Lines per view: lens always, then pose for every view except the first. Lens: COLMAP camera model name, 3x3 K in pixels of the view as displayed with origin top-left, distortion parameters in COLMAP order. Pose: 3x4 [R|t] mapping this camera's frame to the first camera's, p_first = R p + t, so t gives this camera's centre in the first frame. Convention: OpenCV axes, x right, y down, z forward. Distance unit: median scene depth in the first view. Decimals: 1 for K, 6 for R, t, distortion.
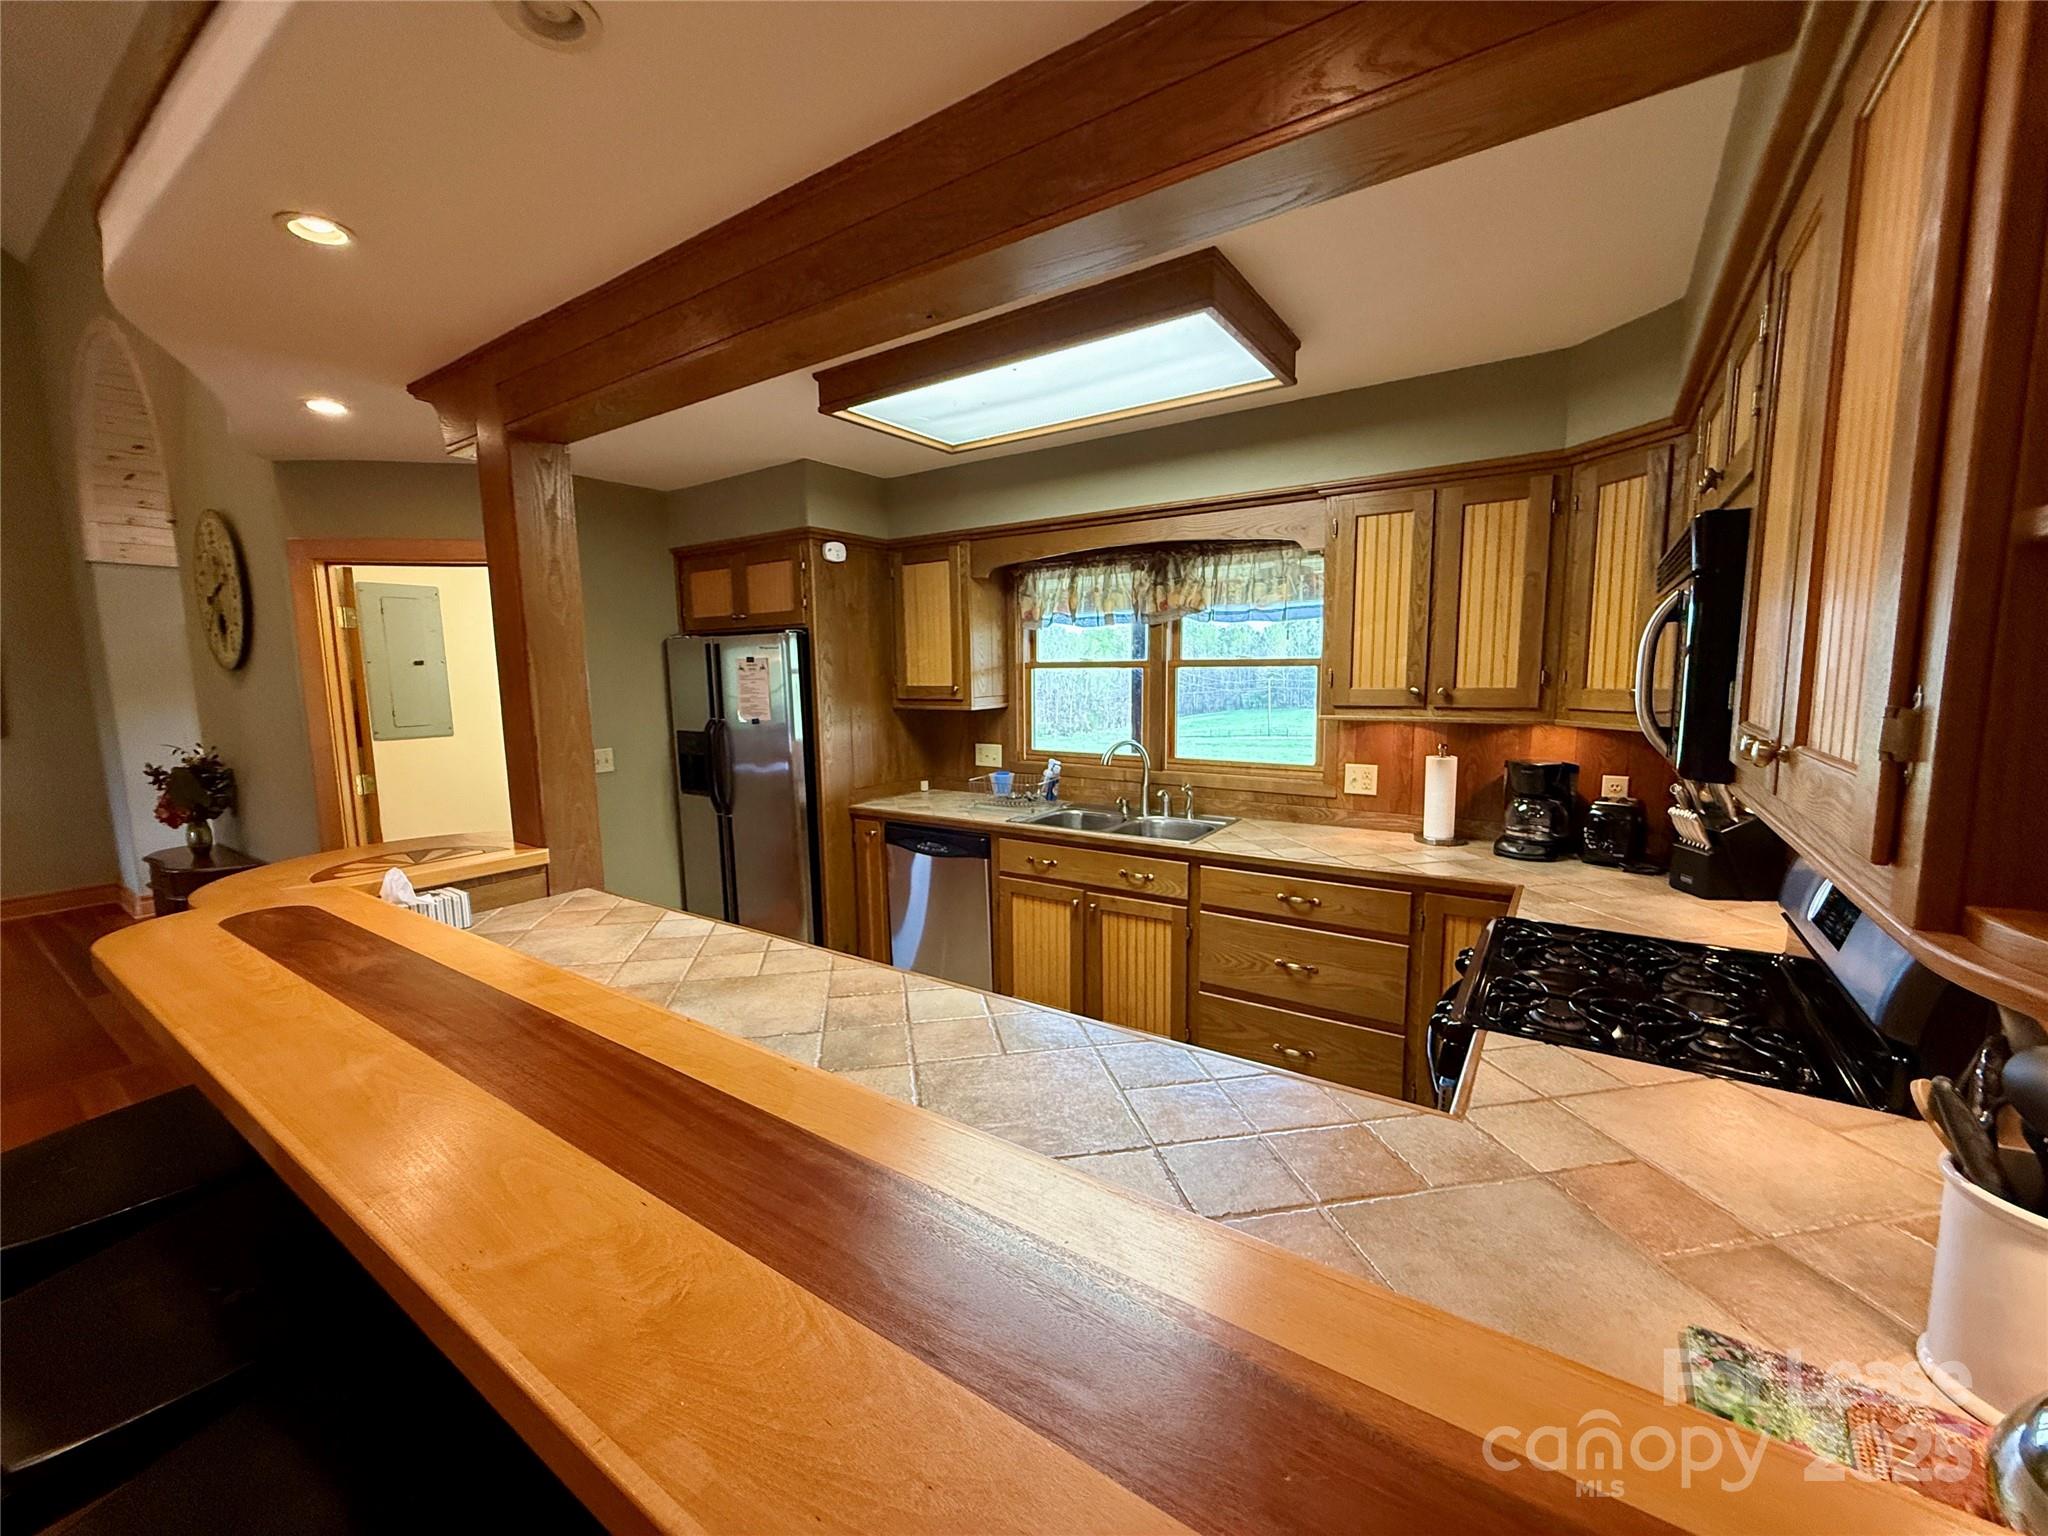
lens RADIAL K [[819.0, 0, 1018.7], [0, 819.0, 768.0], [0, 0, 1]] dist [-0.000315, 0.000302]
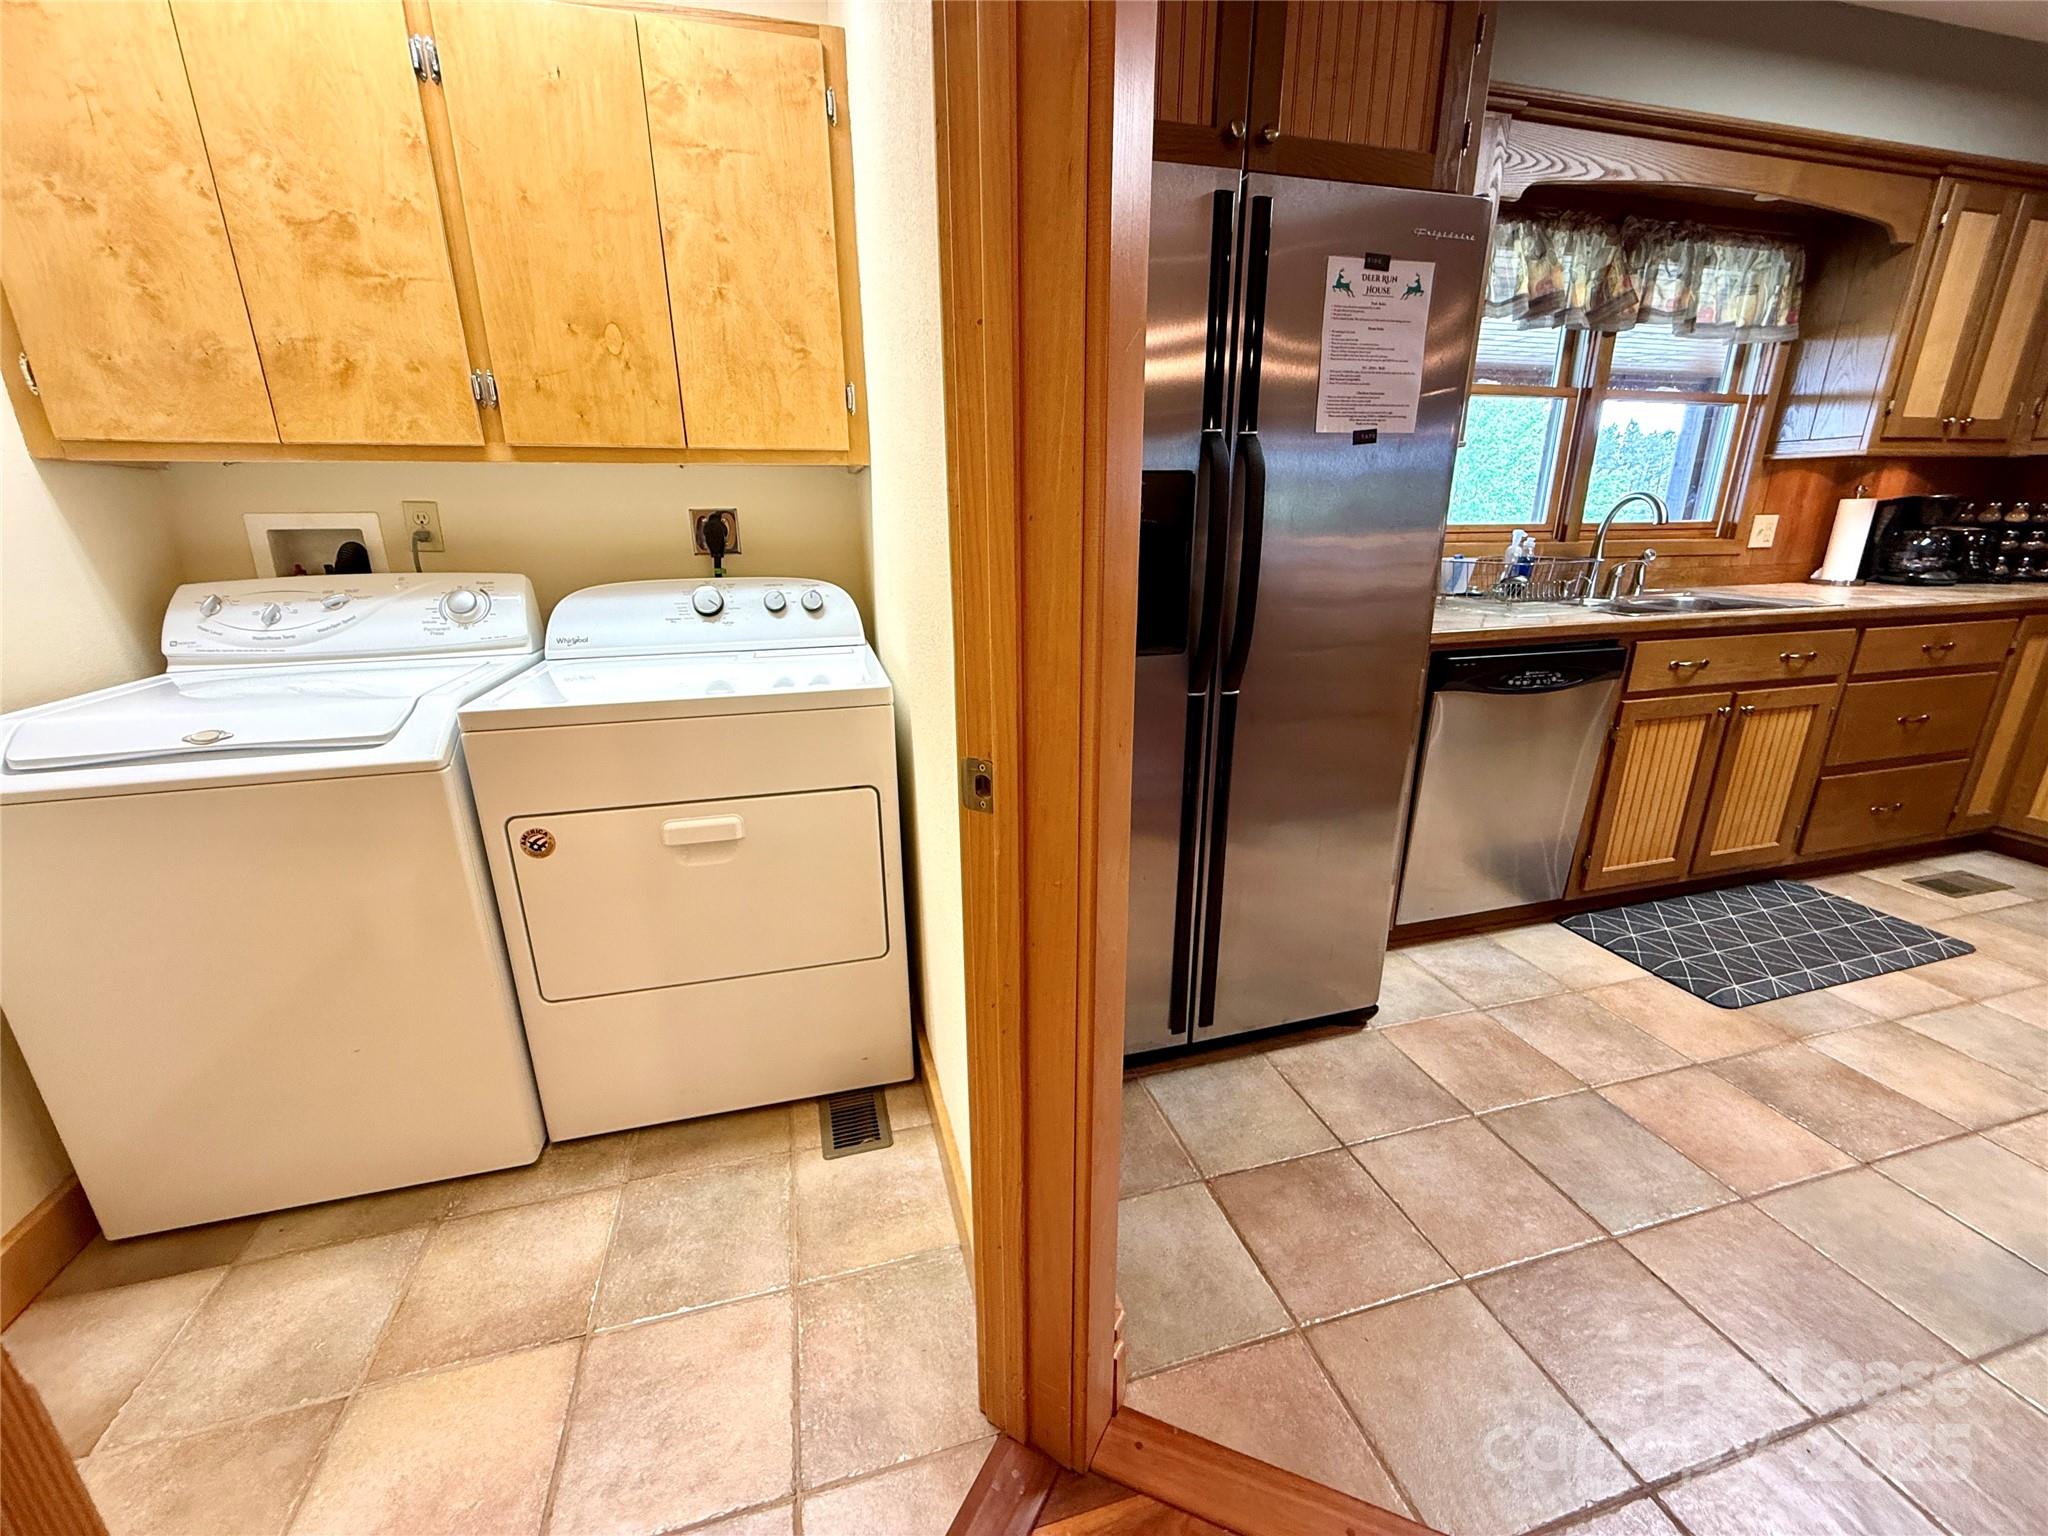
lens RADIAL K [[819.0, 0, 1018.7], [0, 819.0, 768.0], [0, 0, 1]] dist [-0.000315, 0.000302]
pose [[0.643683, -0.223407, 0.731958, -0.897969], [0.095331, 0.972399, 0.212959, -0.003076], [-0.759331, -0.067300, 0.647214, 1.010533]]
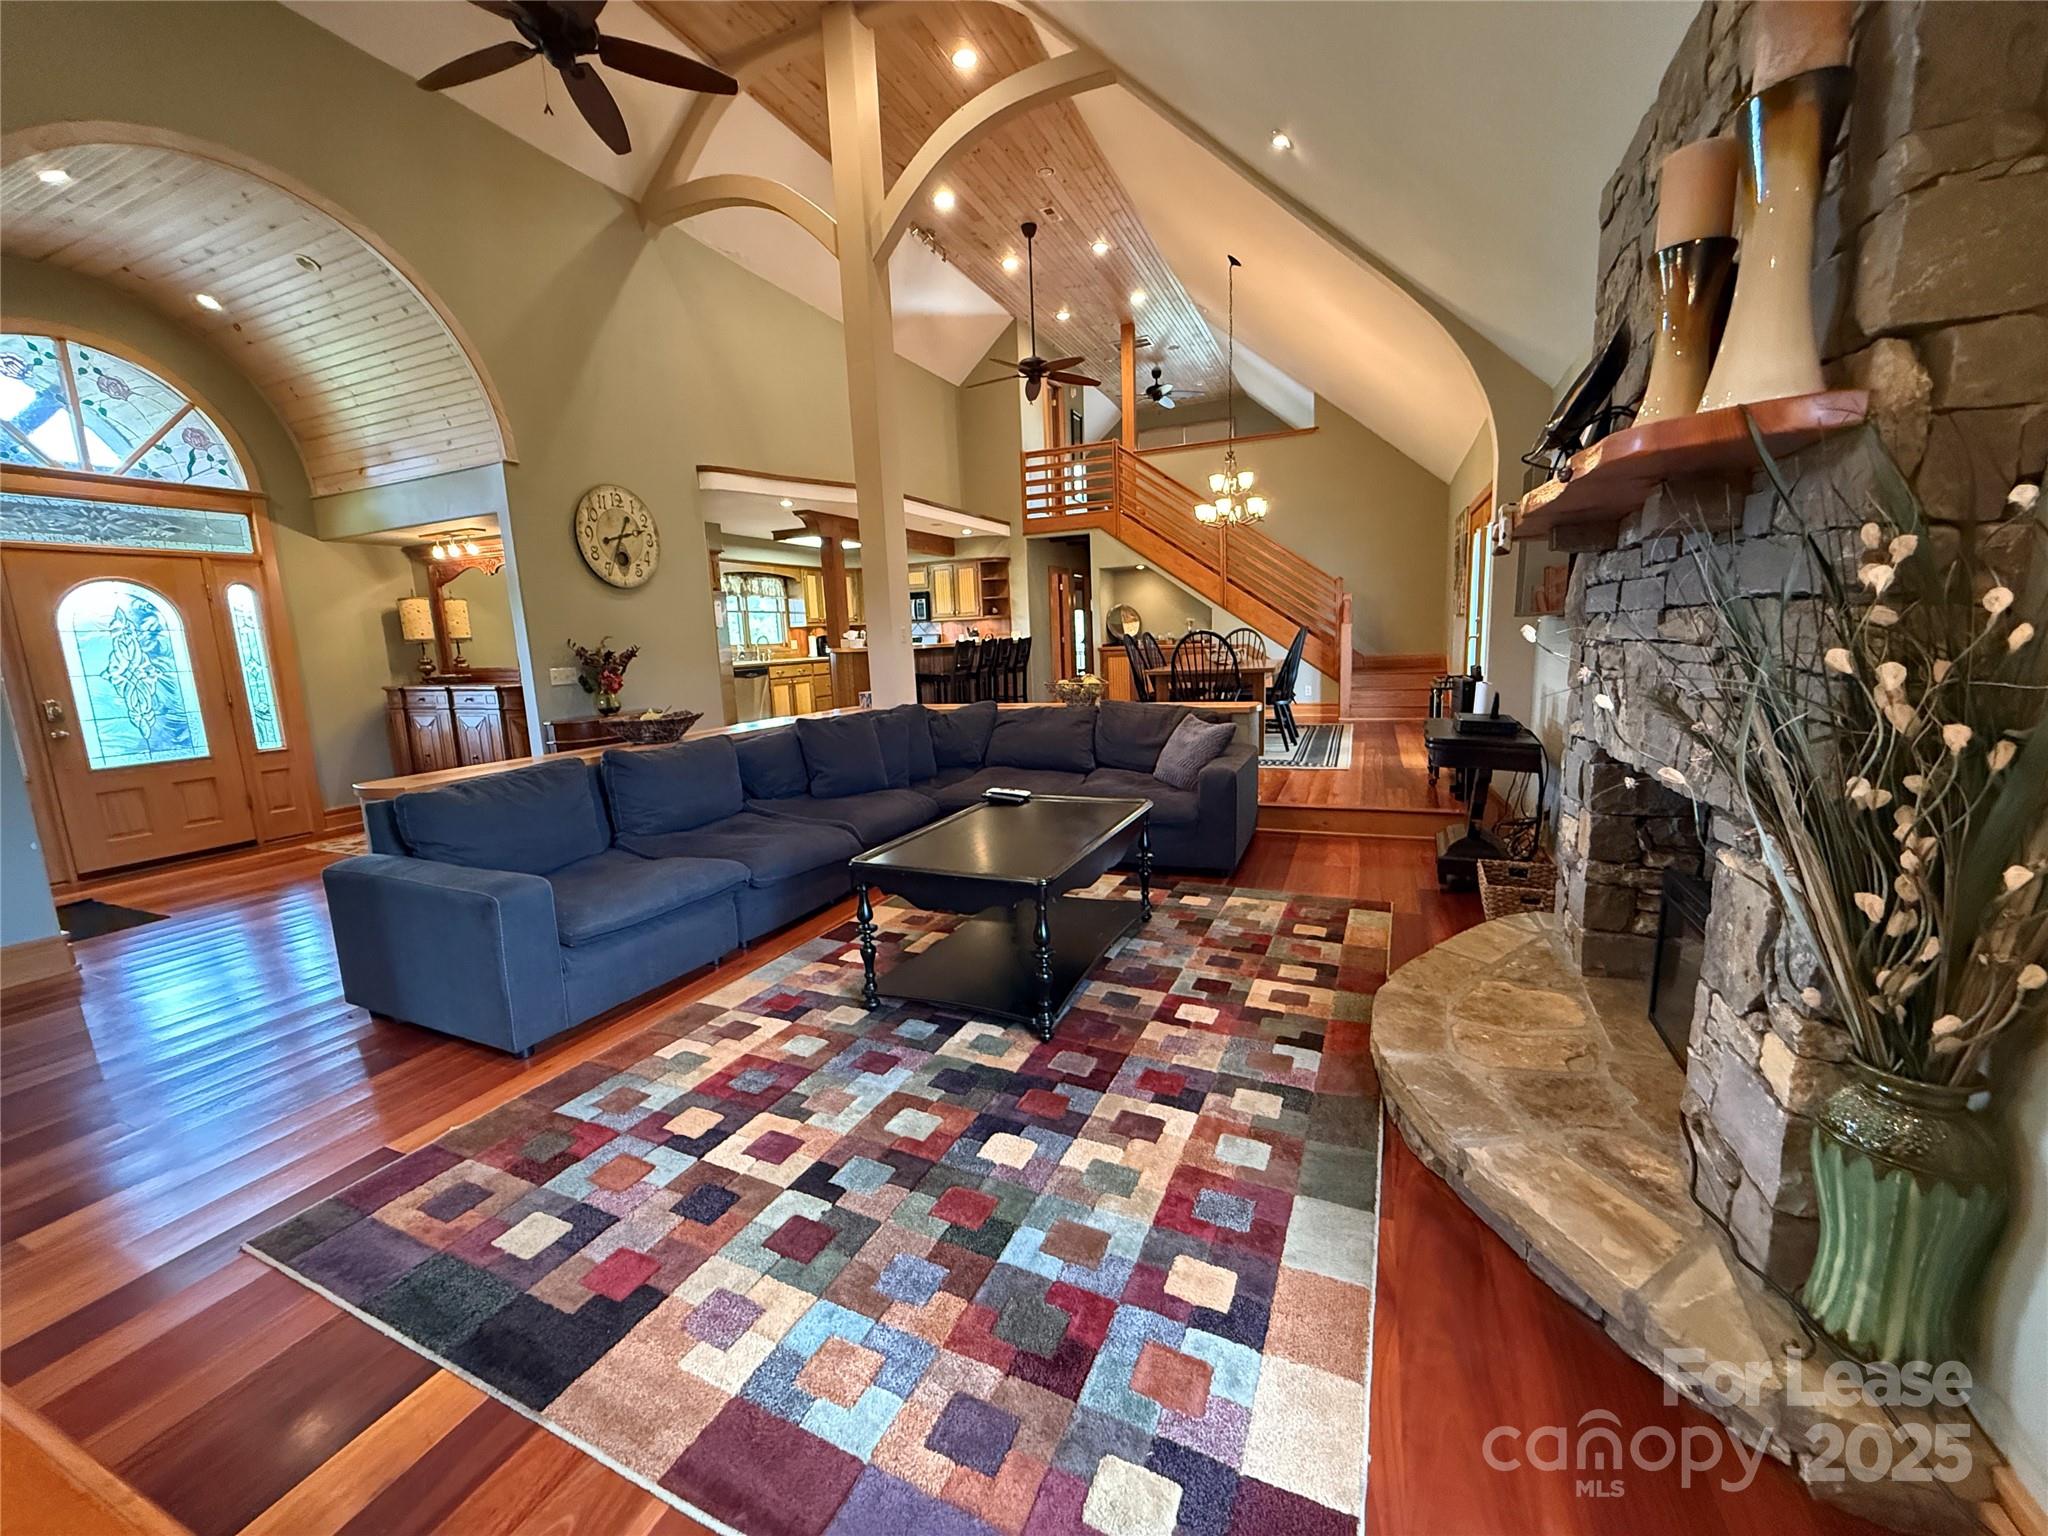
lens RADIAL K [[819.0, 0, 1018.7], [0, 819.0, 768.0], [0, 0, 1]] dist [-0.000315, 0.000302]
pose [[-0.192982, -0.136946, 0.971599, -3.349697], [0.162298, 0.972117, 0.169255, 0.091547], [-0.967687, 0.190352, -0.165375, 0.731658]]
